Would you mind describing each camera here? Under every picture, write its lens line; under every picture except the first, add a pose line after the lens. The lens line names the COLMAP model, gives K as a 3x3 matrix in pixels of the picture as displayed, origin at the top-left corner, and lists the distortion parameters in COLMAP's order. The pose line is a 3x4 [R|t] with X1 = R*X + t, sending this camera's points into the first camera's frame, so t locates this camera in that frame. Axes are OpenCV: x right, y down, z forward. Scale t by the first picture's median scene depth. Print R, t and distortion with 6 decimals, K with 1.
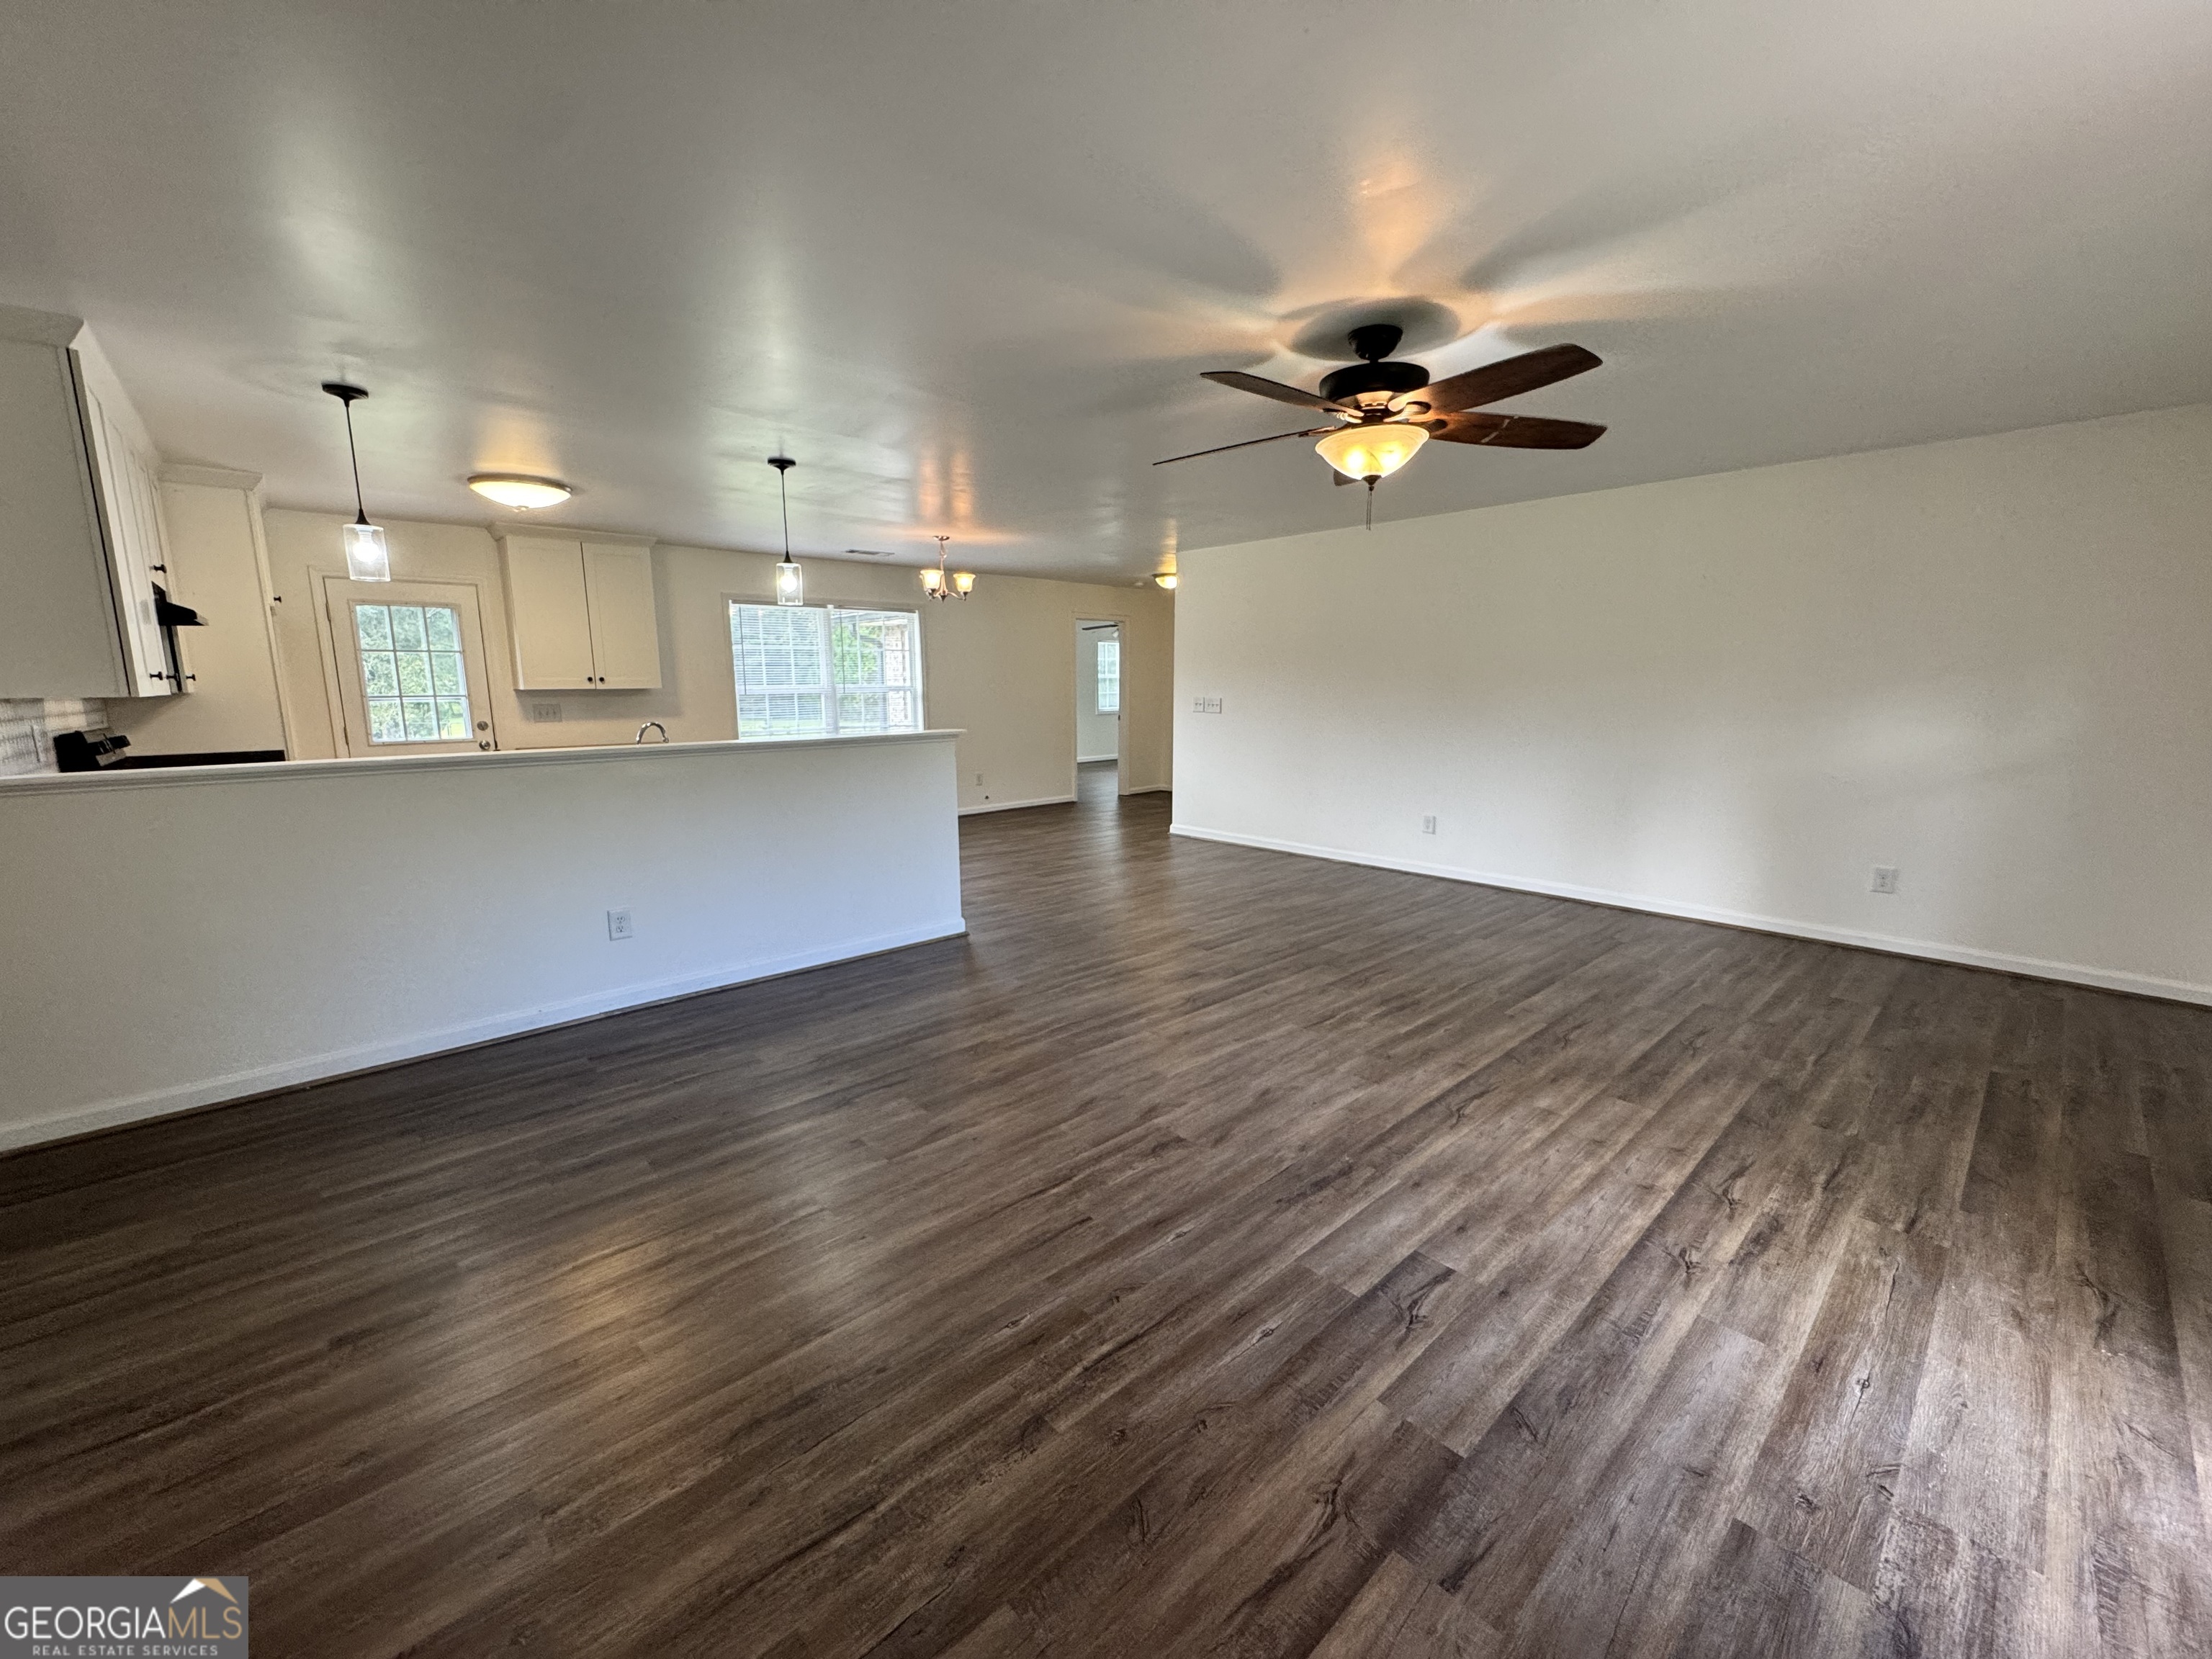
lens RADIAL K [[887.3, 0, 1102.5], [0, 887.3, 816.2], [0, 0, 1]] dist [-0.002932, 0.000256]
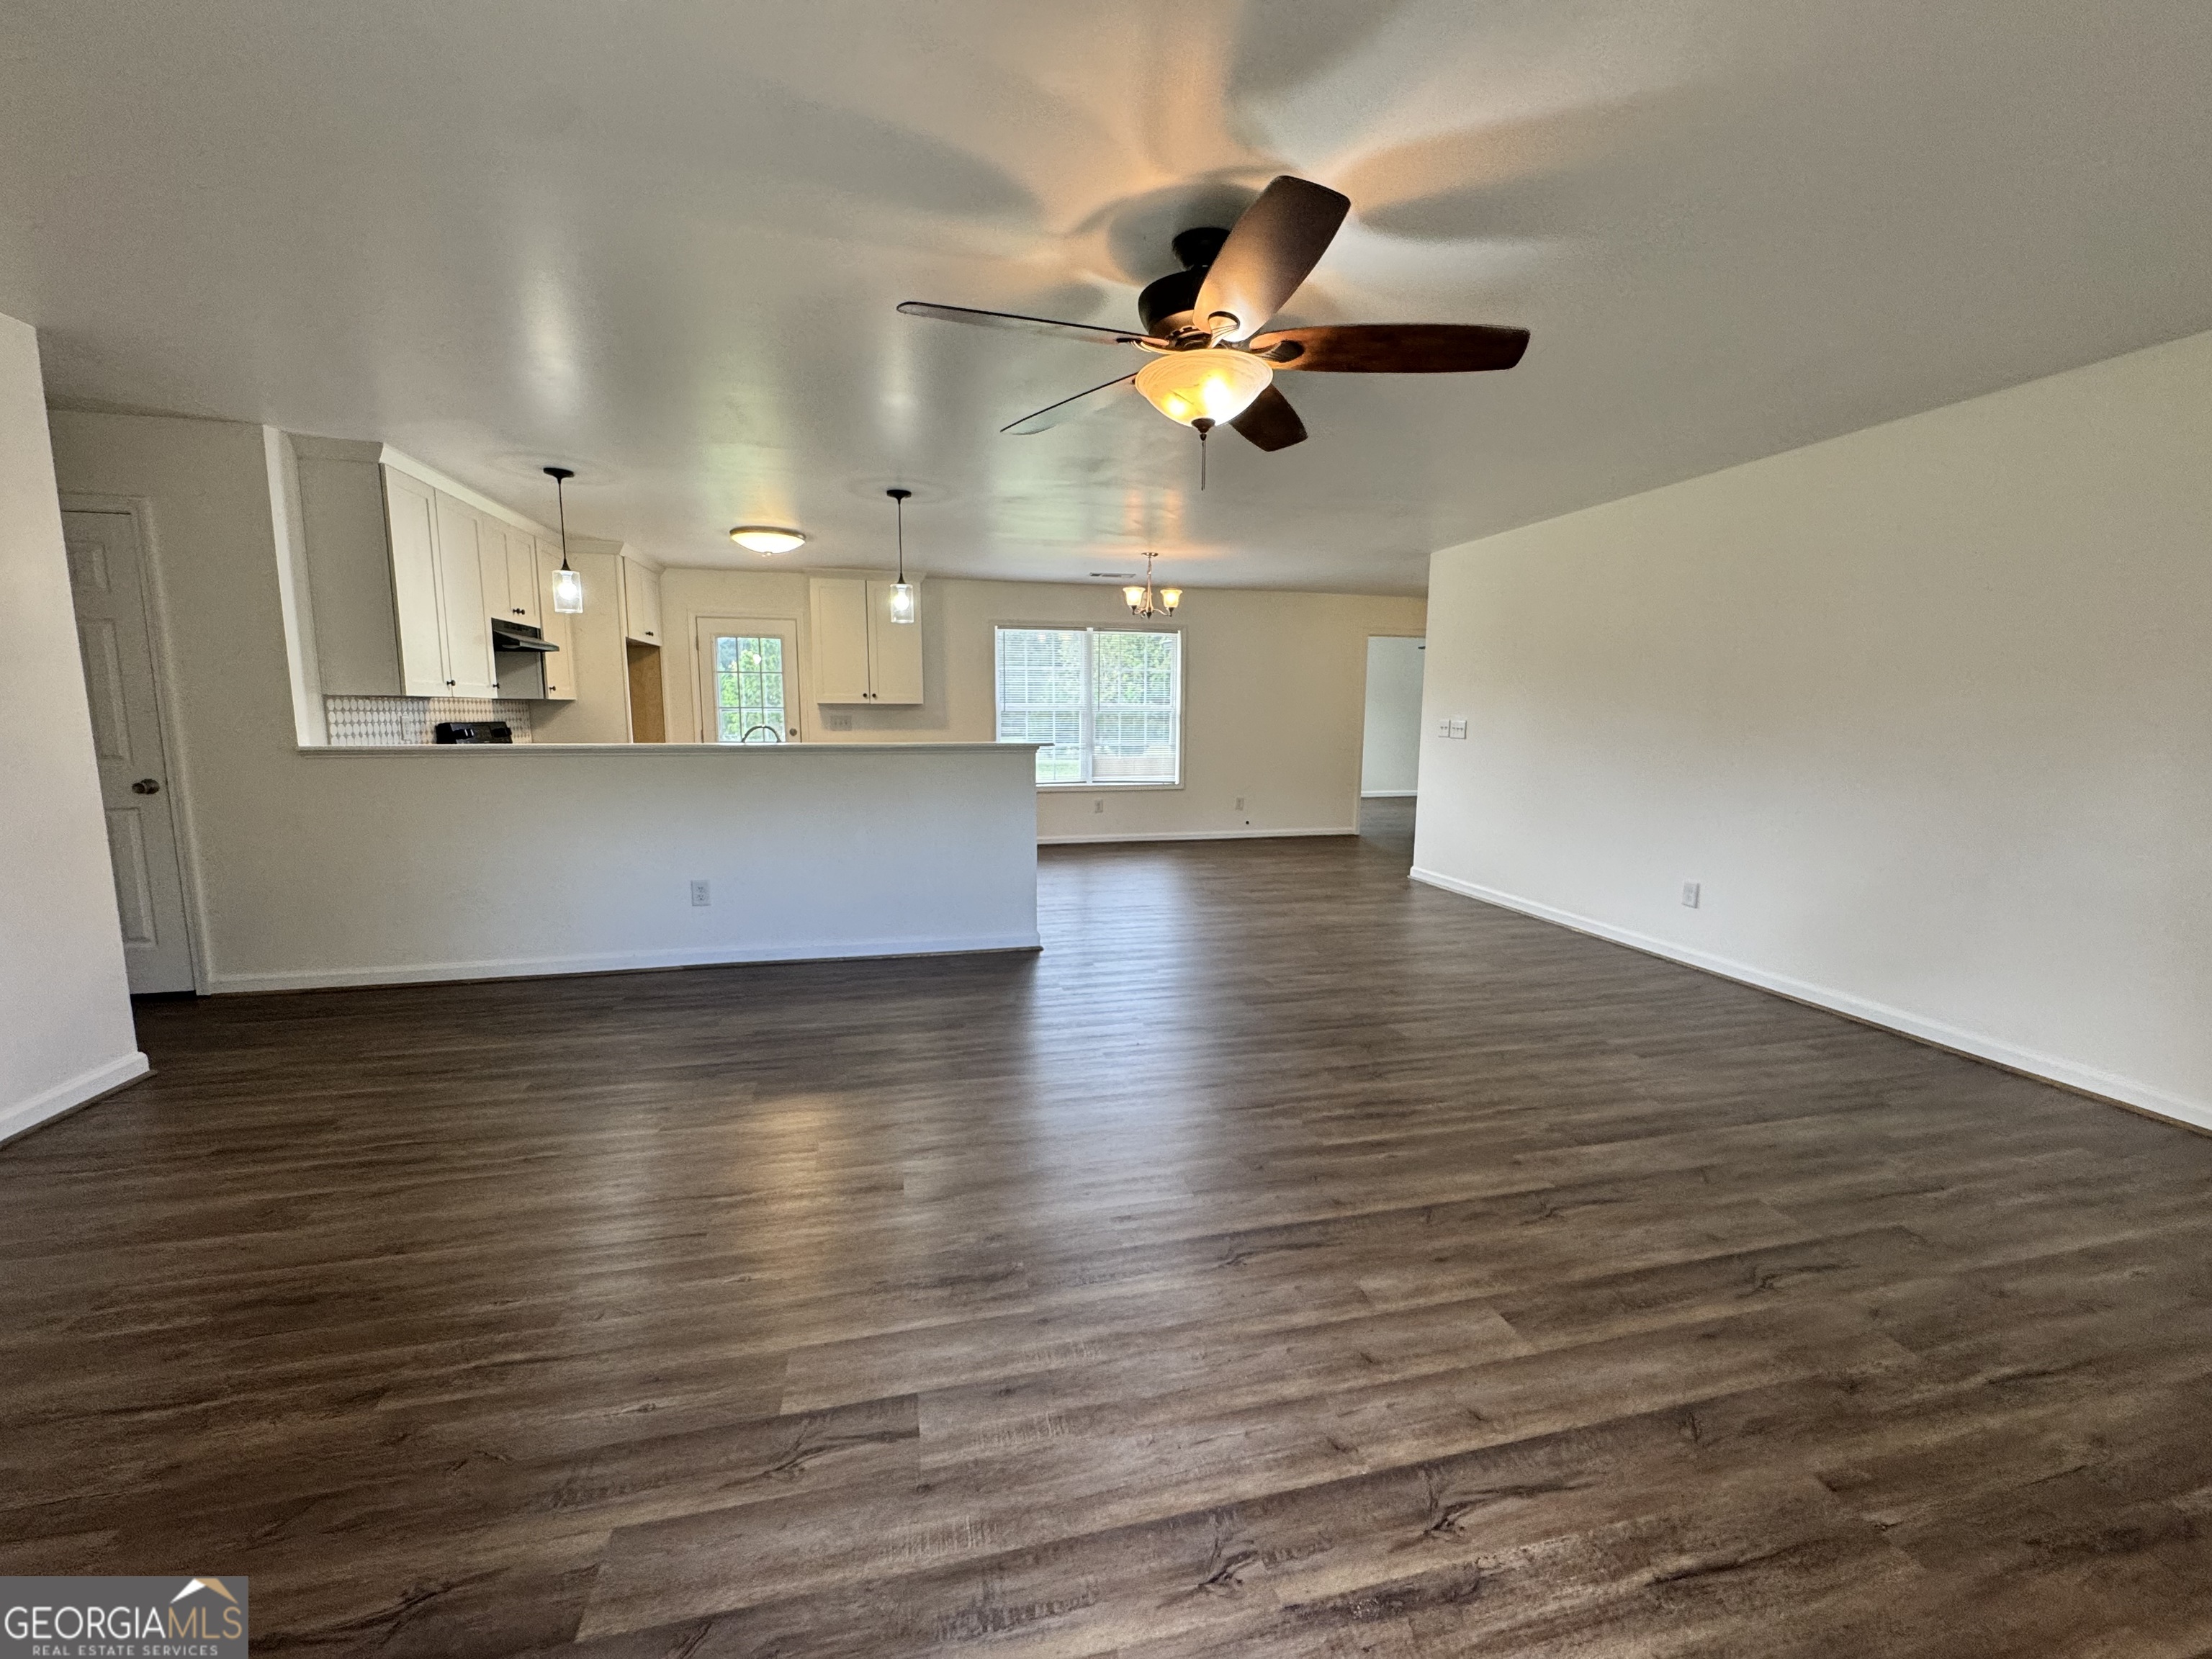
lens RADIAL K [[887.3, 0, 1089.4], [0, 887.3, 809.0], [0, 0, 1]] dist [-0.002932, 0.000256]
pose [[0.875195, 0.063707, -0.479556, 0.544864], [-0.083028, 0.996363, -0.019165, -0.011339], [0.476591, 0.056590, 0.877302, 0.239467]]
